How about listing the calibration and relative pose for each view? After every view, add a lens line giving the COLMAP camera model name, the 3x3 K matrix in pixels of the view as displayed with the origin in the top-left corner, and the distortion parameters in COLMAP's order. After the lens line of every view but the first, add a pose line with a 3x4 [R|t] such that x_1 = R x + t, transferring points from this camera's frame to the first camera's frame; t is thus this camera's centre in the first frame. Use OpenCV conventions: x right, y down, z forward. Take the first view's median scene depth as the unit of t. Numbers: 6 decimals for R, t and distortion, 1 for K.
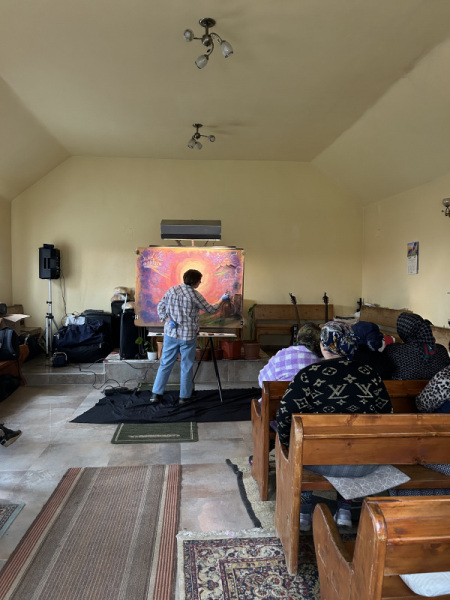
lens RADIAL K [[447.5, 0, 225.0], [0, 447.5, 300.0], [0, 0, 1]] dist [0.061502, -0.054551]
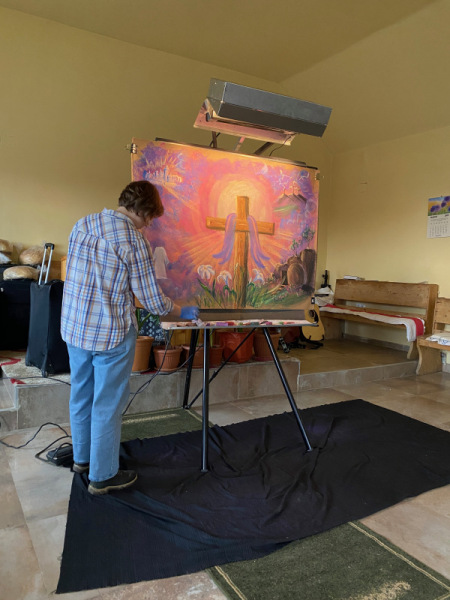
lens RADIAL K [[450.6, 0, 225.0], [0, 450.6, 300.0], [0, 0, 1]] dist [0.005019, -0.002147]
pose [[0.907132, -0.005894, 0.420806, -0.265175], [-0.011950, 0.999138, 0.039754, 0.025355], [-0.420677, -0.041091, 0.906279, 0.466306]]
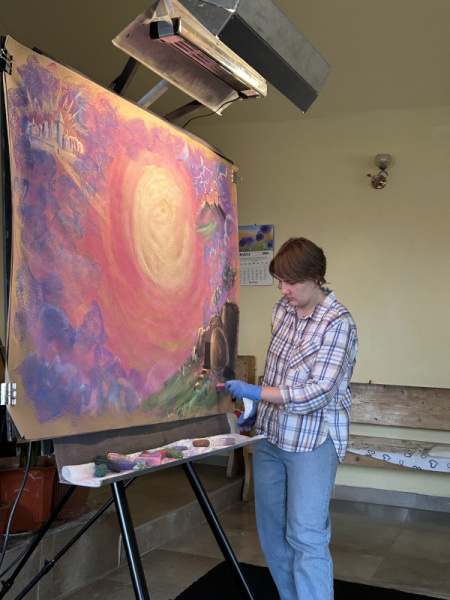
lens RADIAL K [[744.8, 0, 225.0], [0, 744.8, 300.0], [0, 0, 1]] dist [0.011575, -0.014350]
pose [[0.462838, 0.058730, 0.884495, -0.376023], [-0.000224, 0.997811, -0.066137, 0.016633], [-0.886443, 0.030413, 0.461838, 0.668856]]
